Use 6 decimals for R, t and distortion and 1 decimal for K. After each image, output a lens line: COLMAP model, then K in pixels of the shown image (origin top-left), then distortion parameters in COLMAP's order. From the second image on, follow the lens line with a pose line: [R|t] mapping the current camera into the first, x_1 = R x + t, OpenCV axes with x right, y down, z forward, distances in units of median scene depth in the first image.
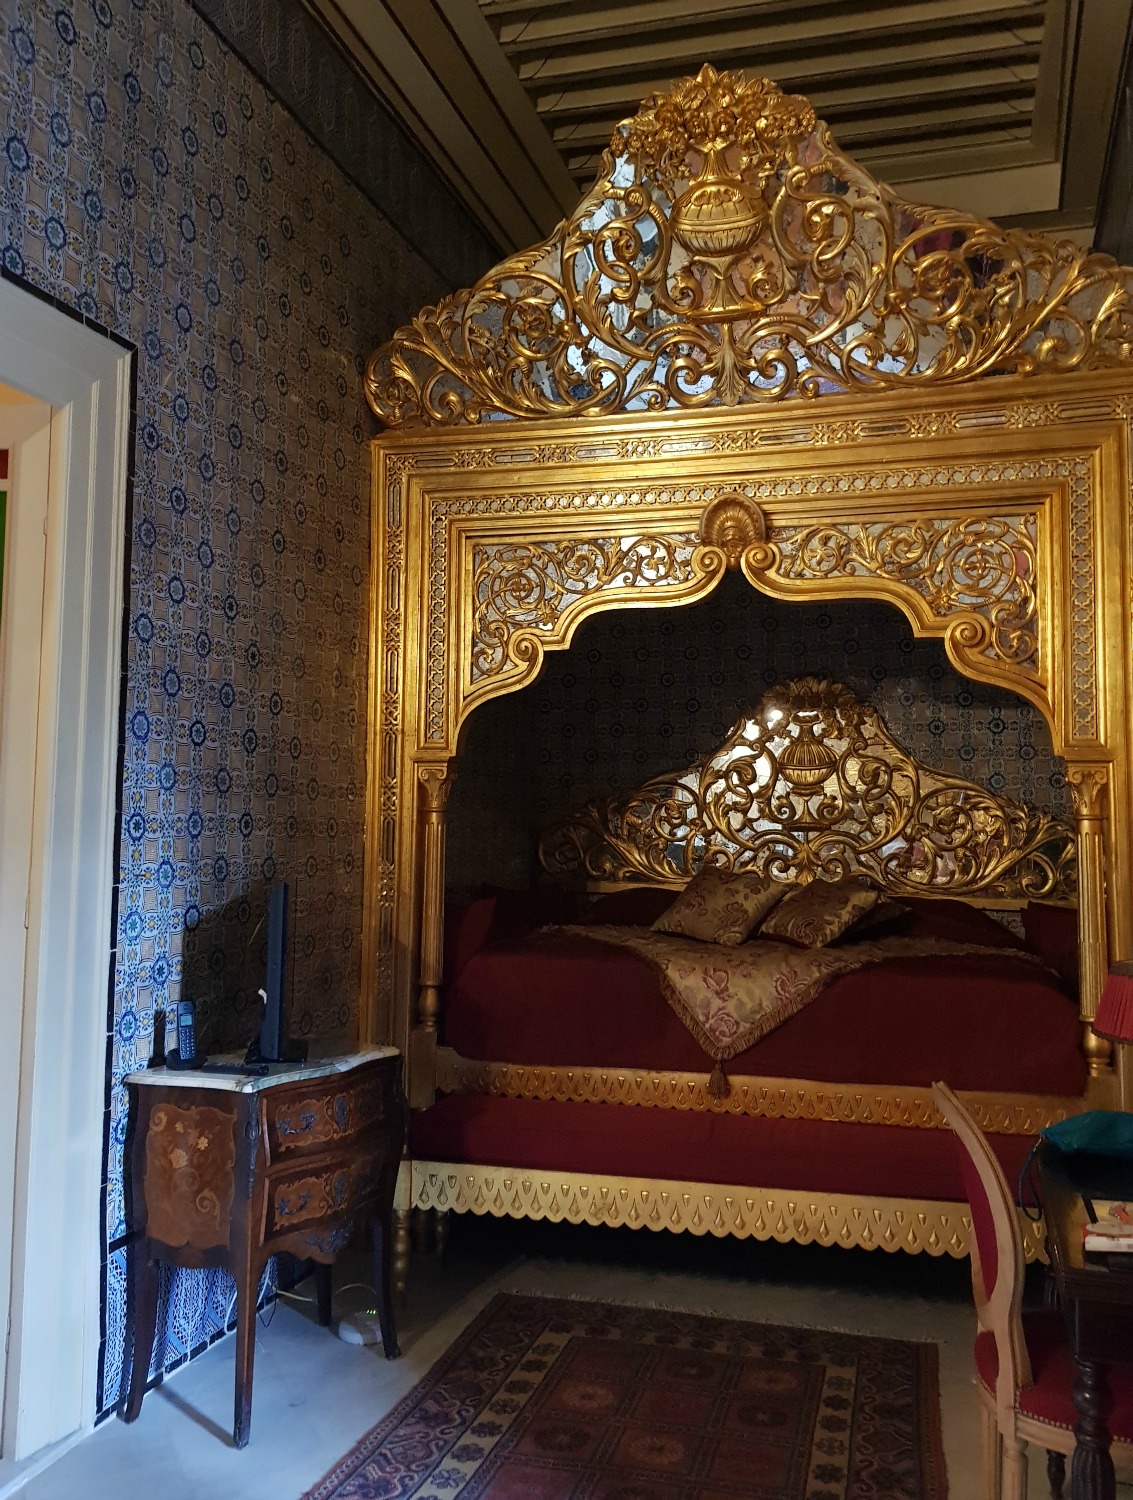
lens RADIAL K [[1220.9, 0, 569.1], [0, 1220.9, 716.7], [0, 0, 1]] dist [0.095970, -0.201886]
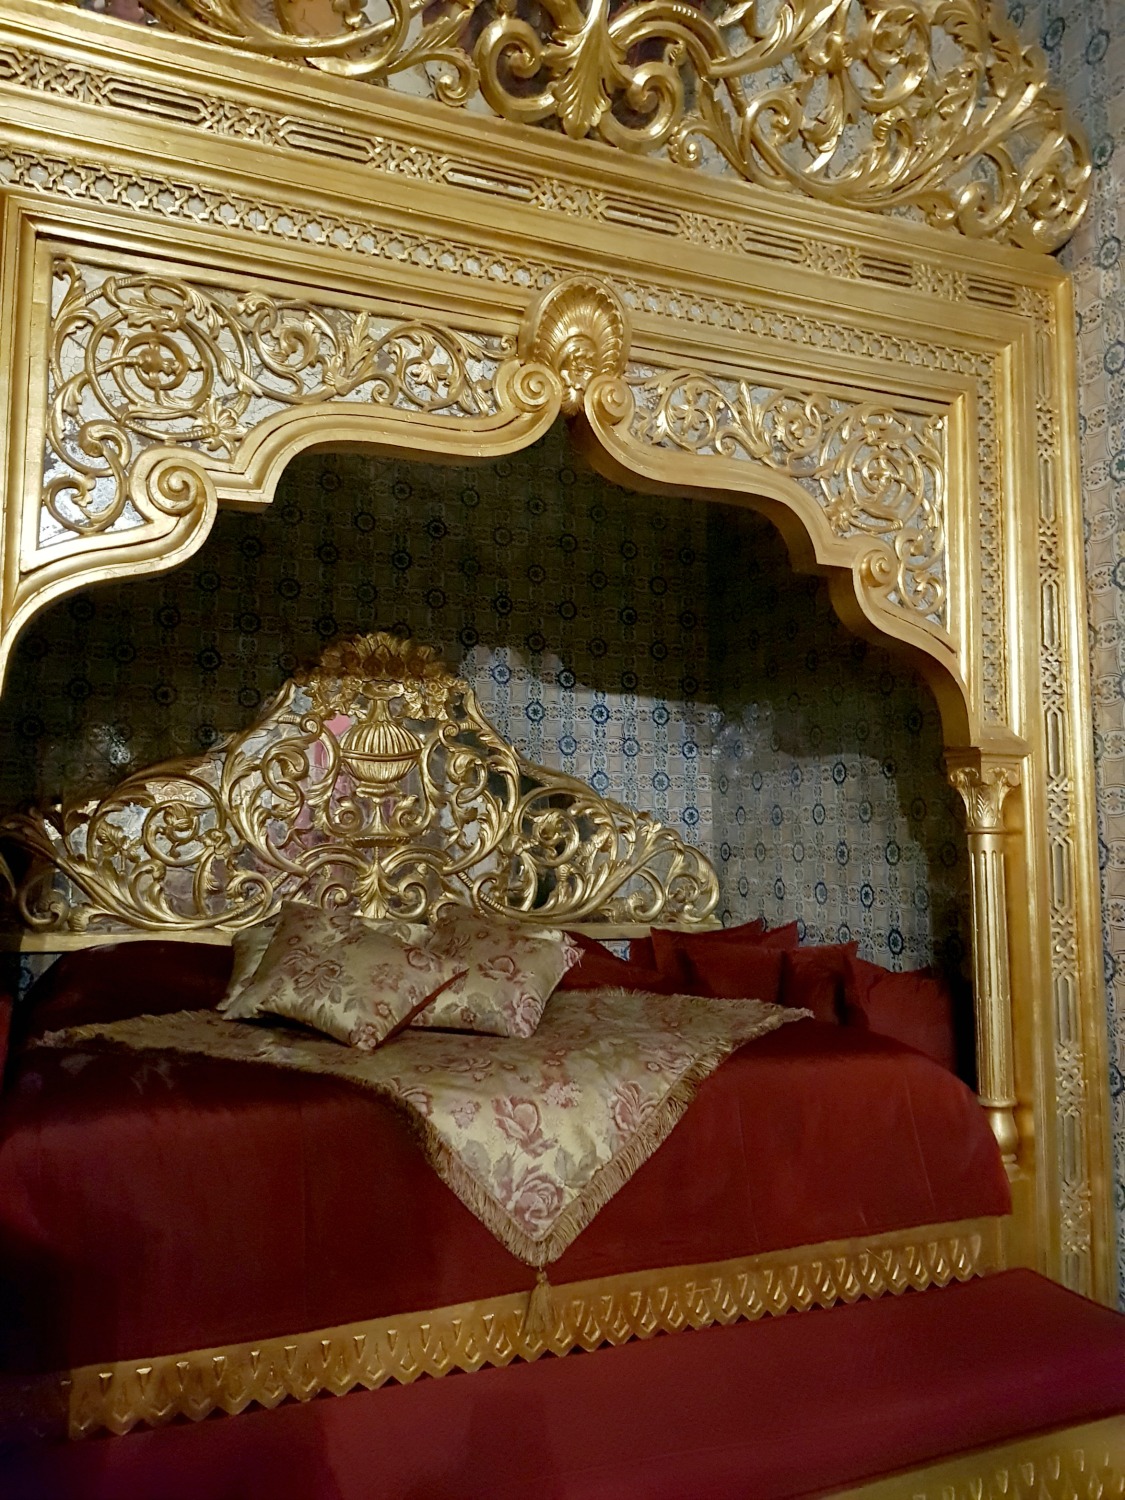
lens RADIAL K [[1162.5, 0, 584.4], [0, 1162.5, 725.9], [0, 0, 1]] dist [0.092436, -0.221195]
pose [[0.778966, 0.048967, 0.625151, -0.200583], [-0.050649, 0.998602, -0.015108, 0.037945], [-0.625017, -0.019895, 0.780357, 0.546593]]
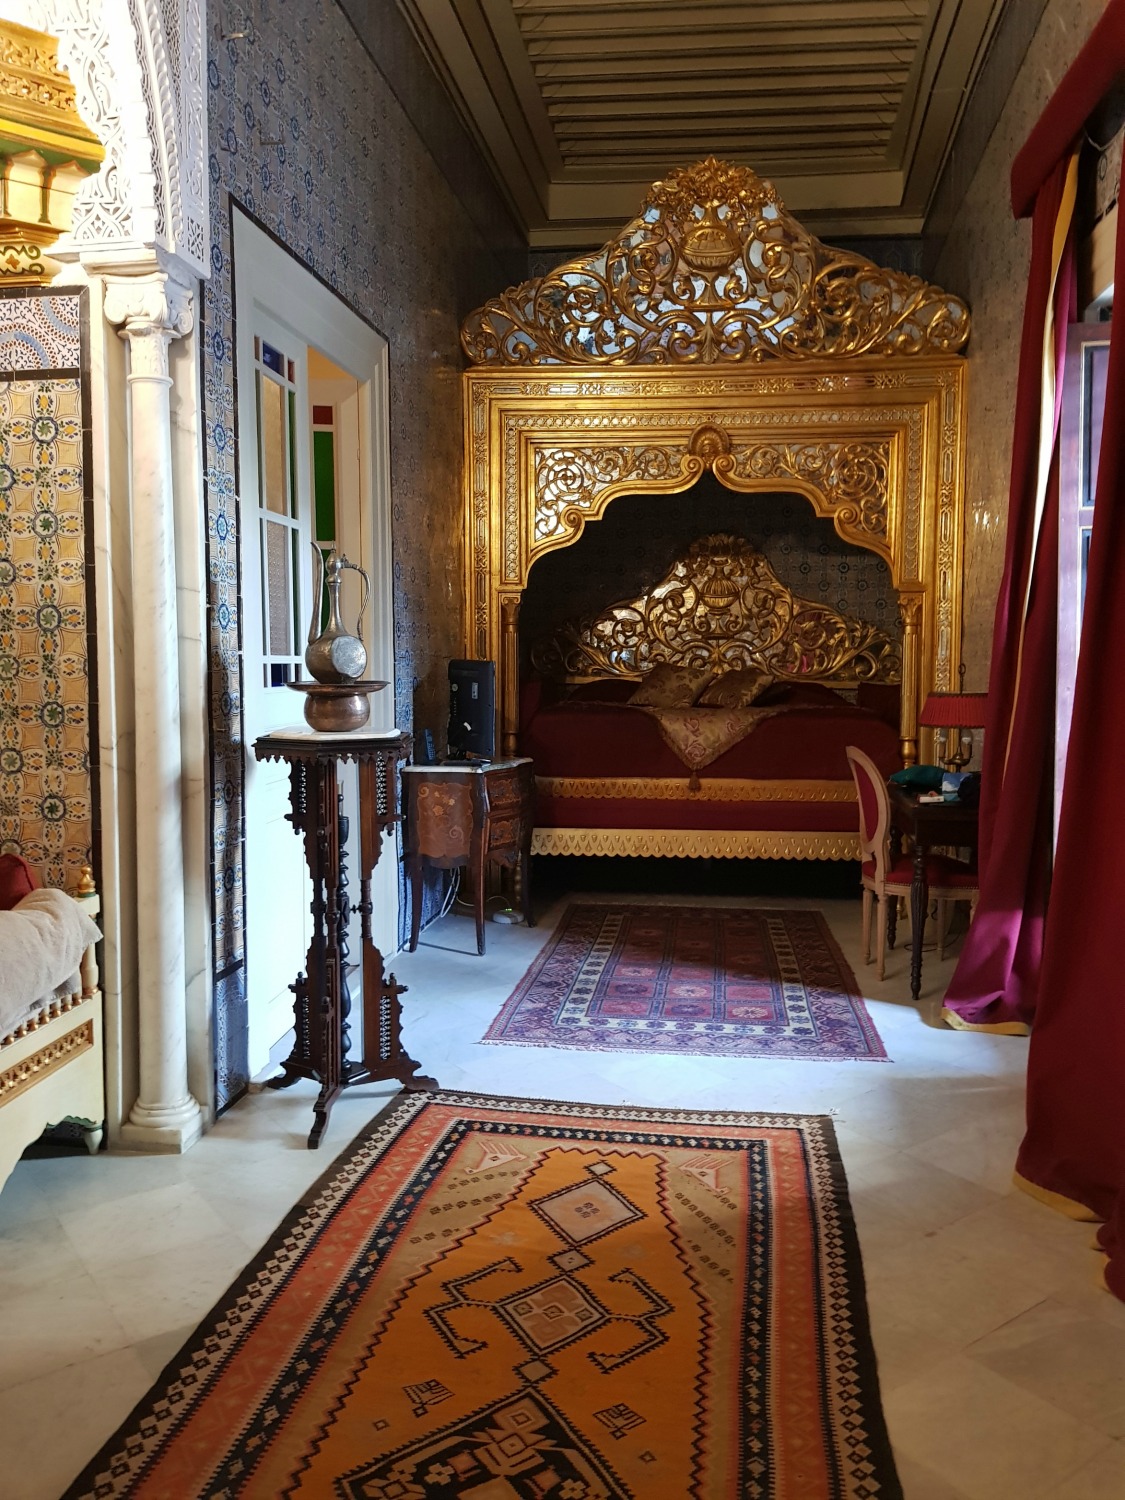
lens RADIAL K [[1162.5, 0, 584.4], [0, 1162.5, 725.9], [0, 0, 1]] dist [0.092436, -0.221195]
pose [[0.986504, -0.017222, 0.162831, -0.273482], [-0.007689, 0.988485, 0.151127, -0.020108], [-0.163559, -0.150339, 0.975011, -0.500379]]
